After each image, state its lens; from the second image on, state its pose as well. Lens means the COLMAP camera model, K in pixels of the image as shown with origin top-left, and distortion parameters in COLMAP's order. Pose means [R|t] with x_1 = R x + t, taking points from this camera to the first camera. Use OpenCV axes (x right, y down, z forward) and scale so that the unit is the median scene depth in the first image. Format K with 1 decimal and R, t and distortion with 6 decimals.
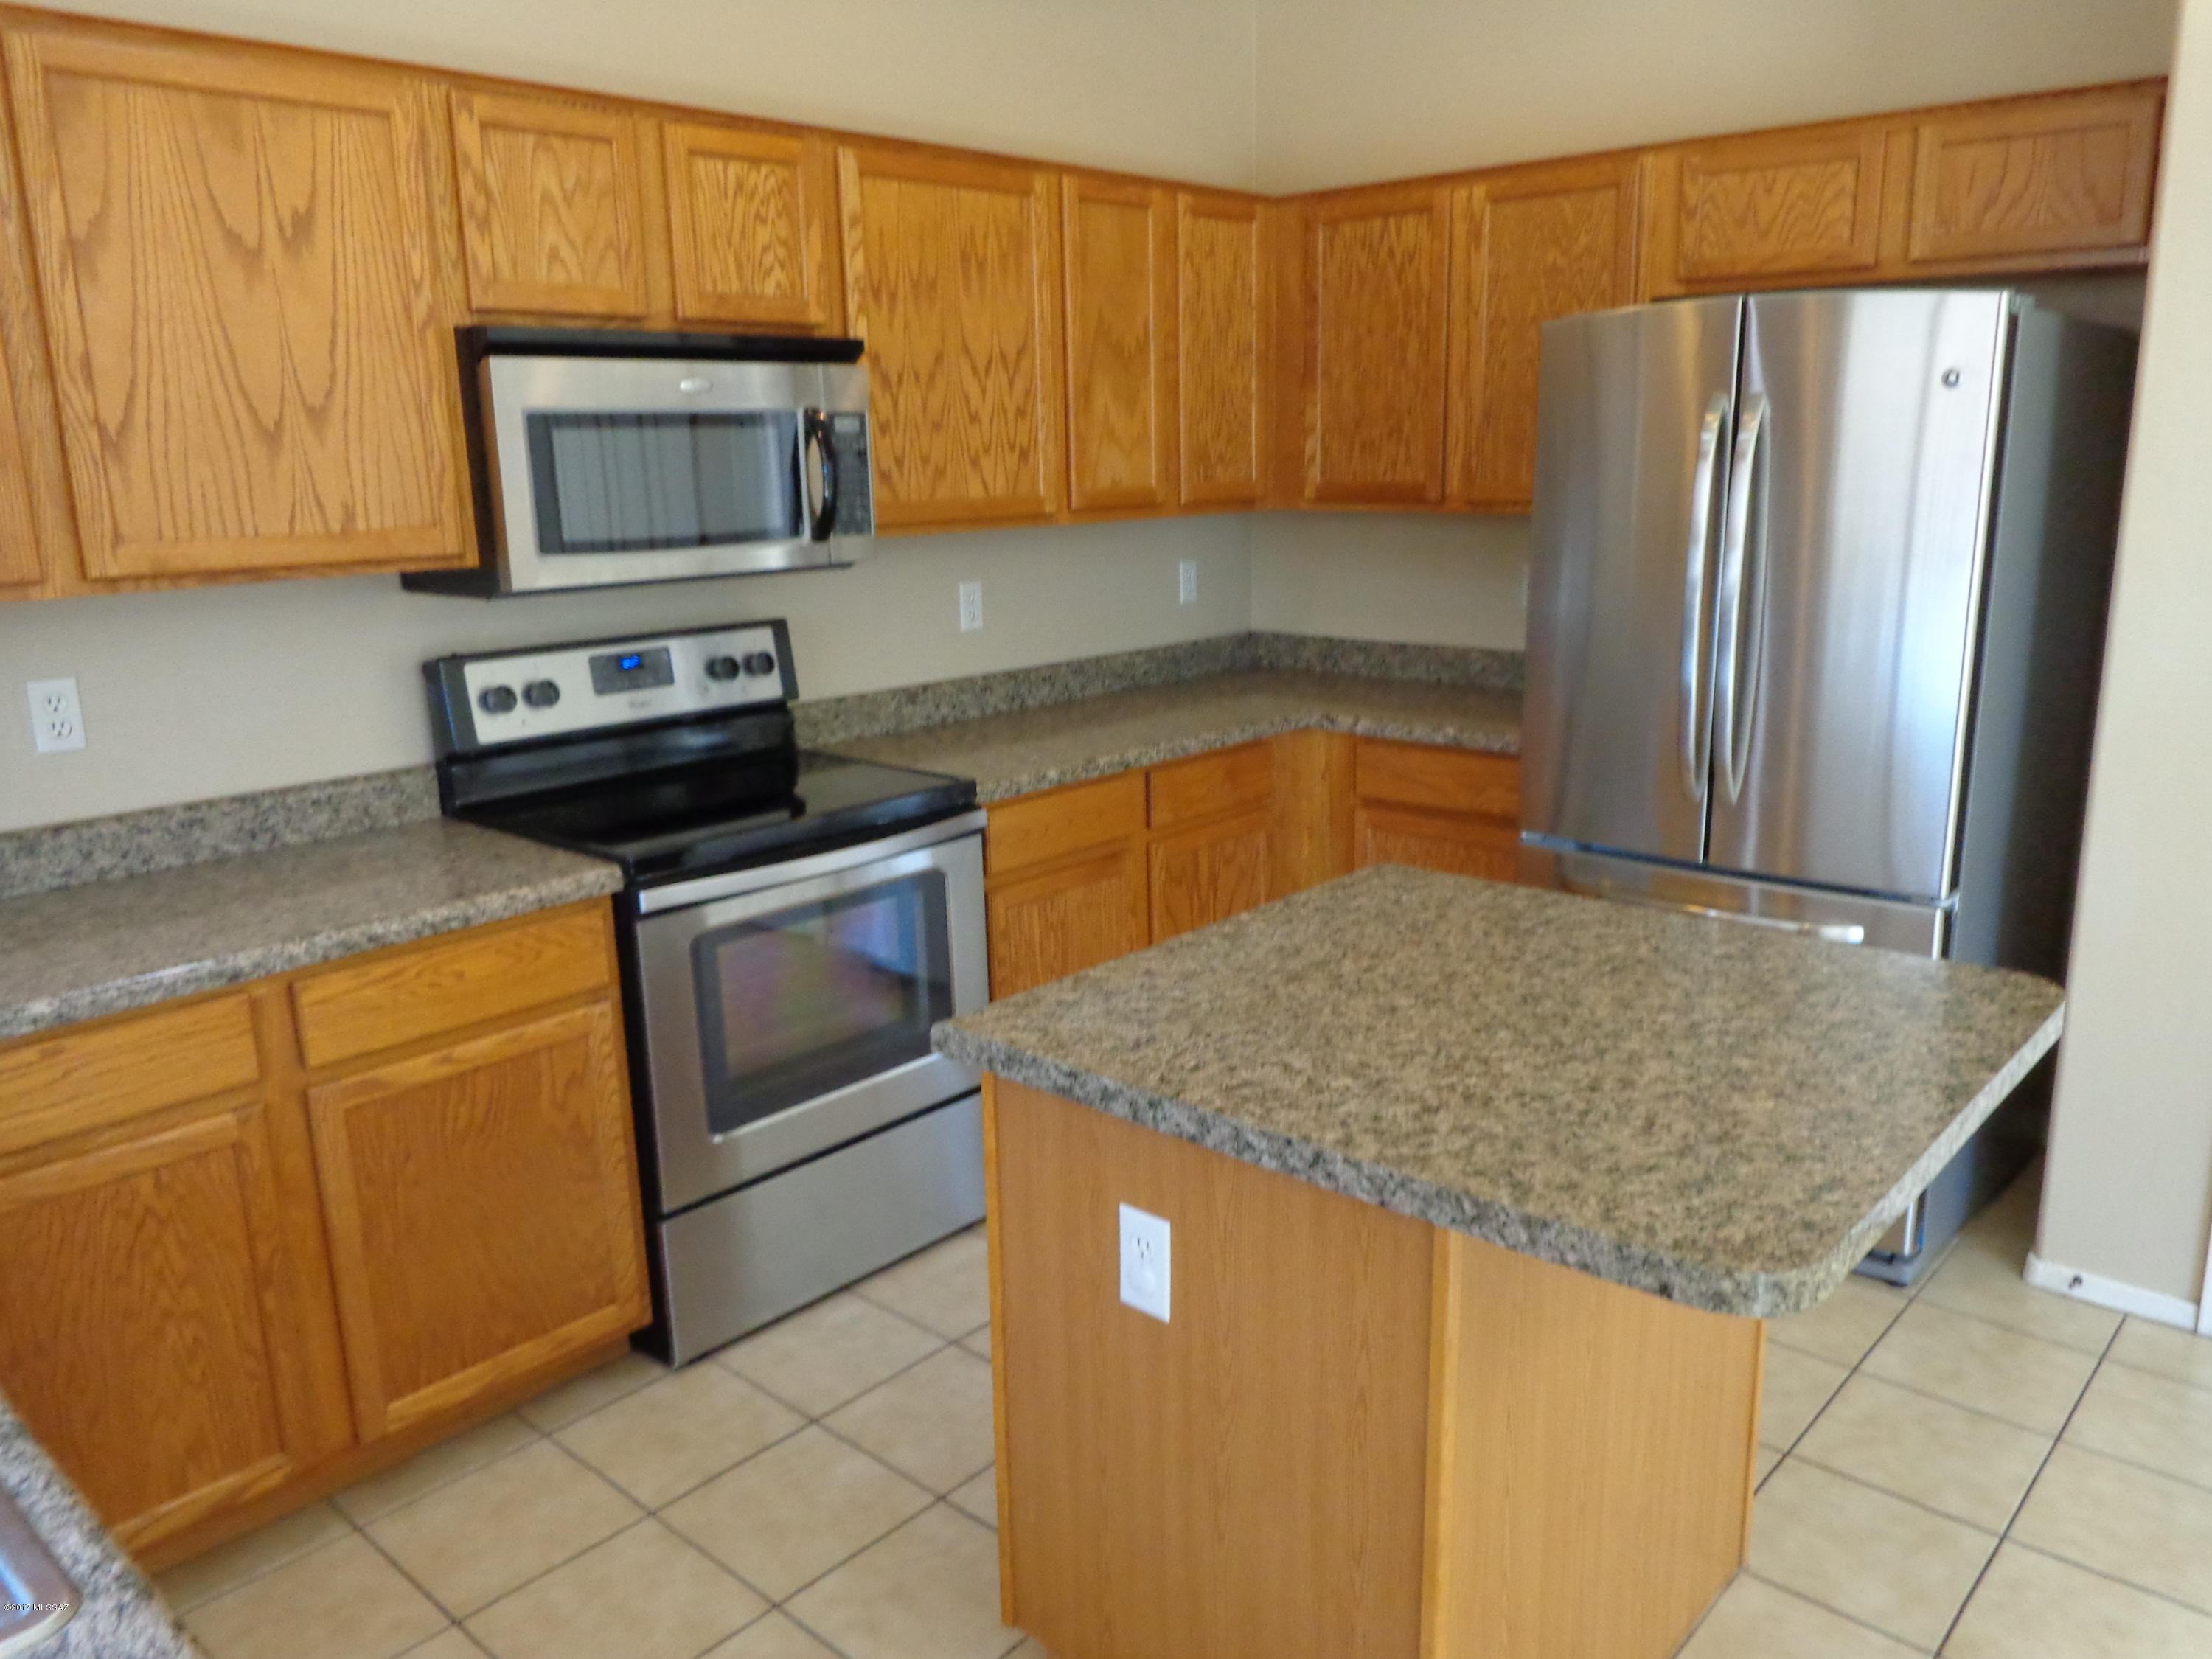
lens RADIAL K [[1634.6, 0, 1116.1], [0, 1634.6, 831.5], [0, 0, 1]] dist [-0.003125, -0.002069]
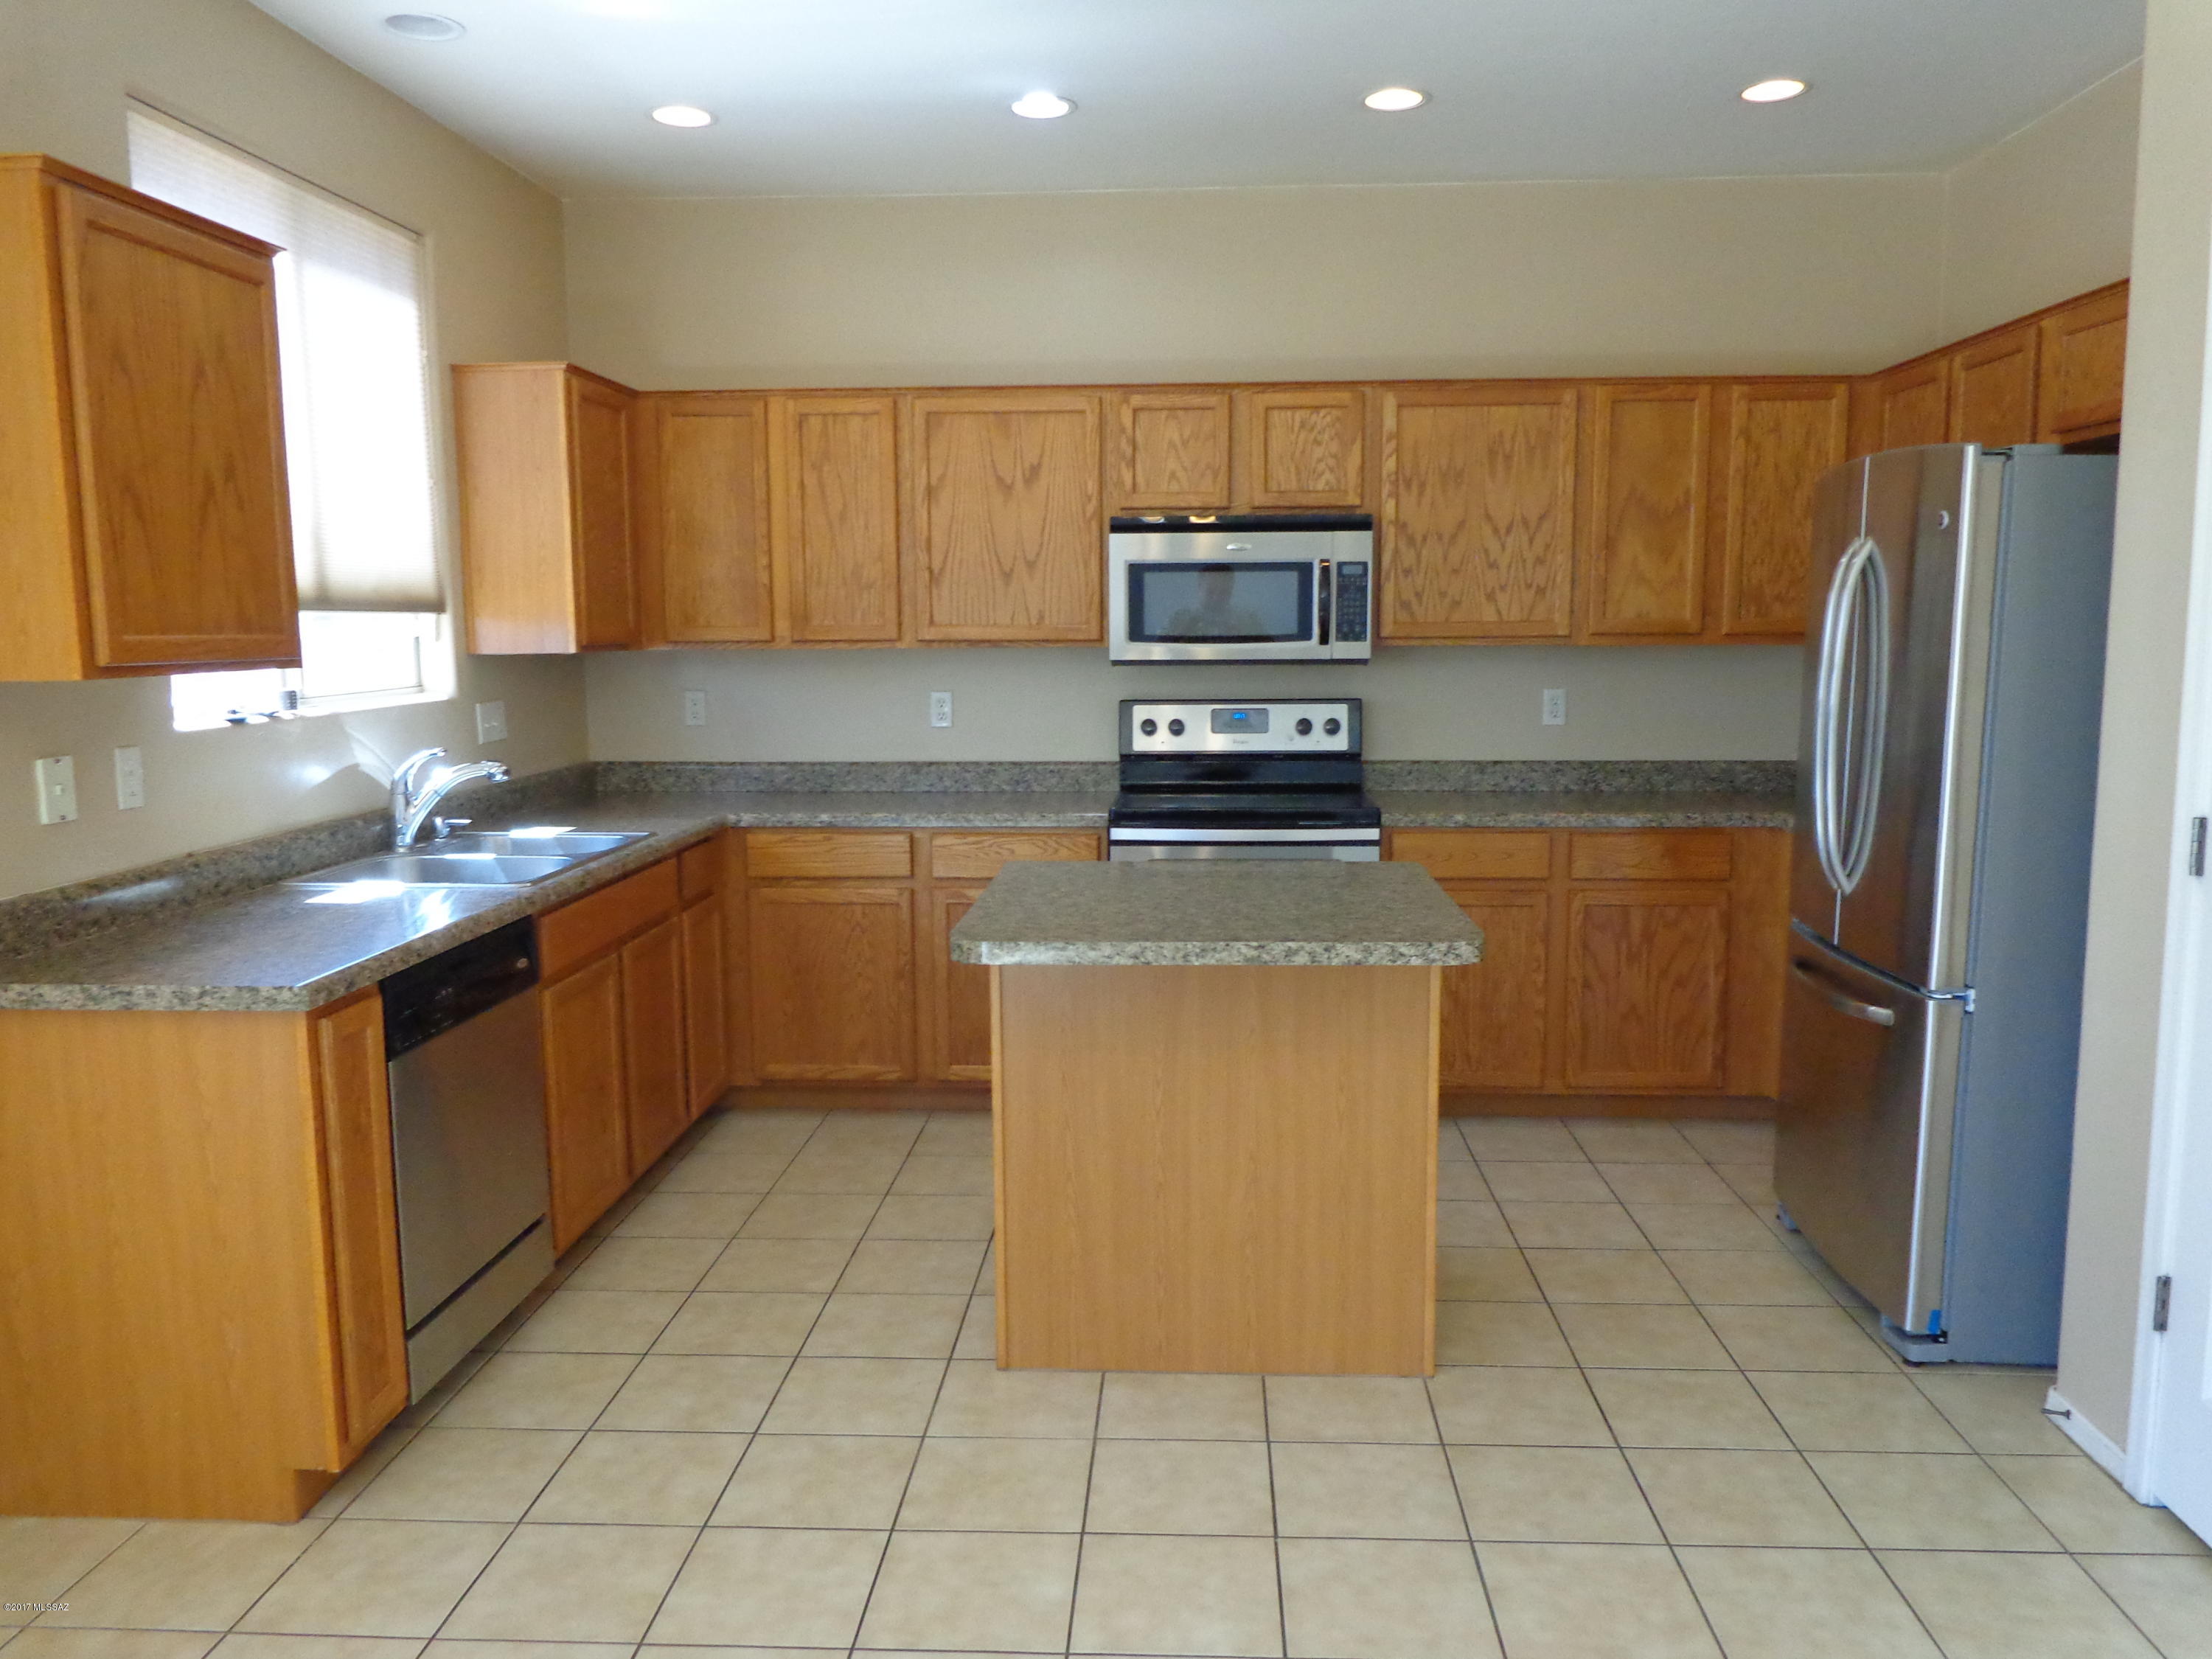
lens RADIAL K [[1632.0, 0, 1116.8], [0, 1632.0, 834.2], [0, 0, 1]] dist [0.009728, -0.031539]
pose [[0.630239, 0.117264, -0.767494, 0.947296], [-0.187732, 0.982212, -0.004089, 0.043911], [0.753362, 0.146661, 0.641043, -0.113834]]
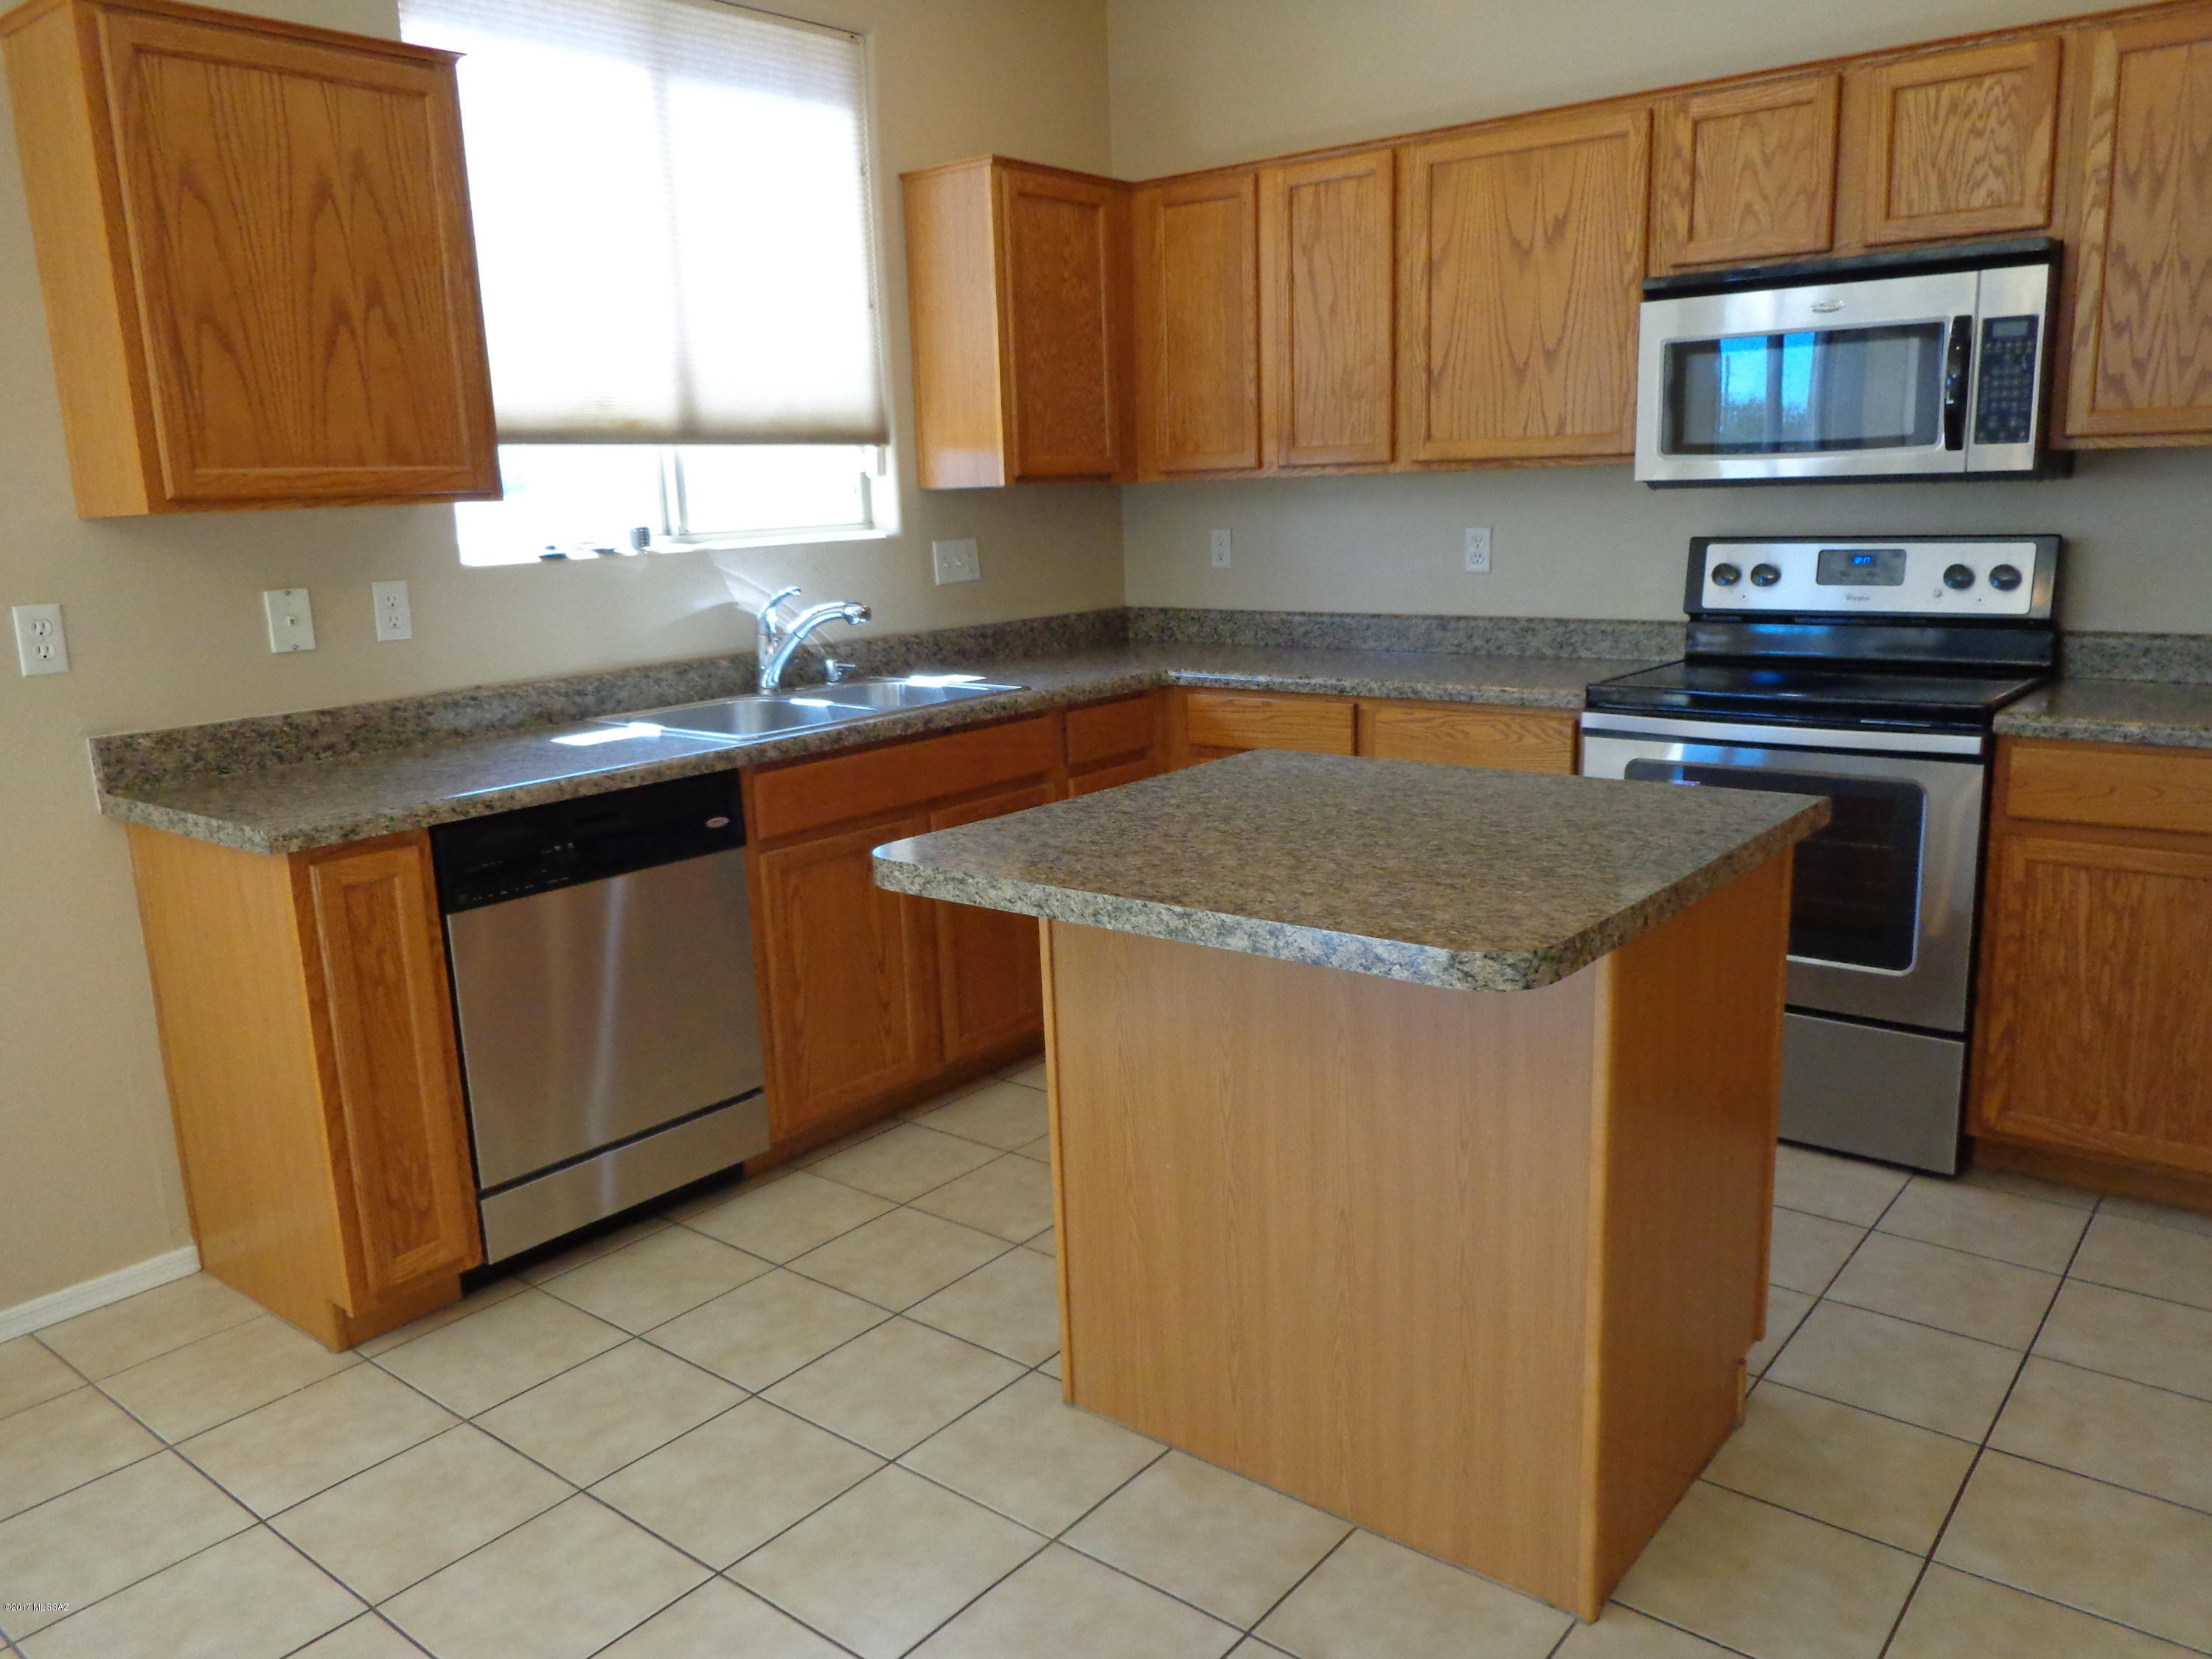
lens RADIAL K [[1637.1, 0, 1117.8], [0, 1637.1, 833.0], [0, 0, 1]] dist [-0.007125, -0.009209]
pose [[0.058763, 0.224616, -0.972674, 0.865137], [-0.202309, 0.956819, 0.208732, -0.059749], [0.977557, 0.184515, 0.101667, 0.460662]]
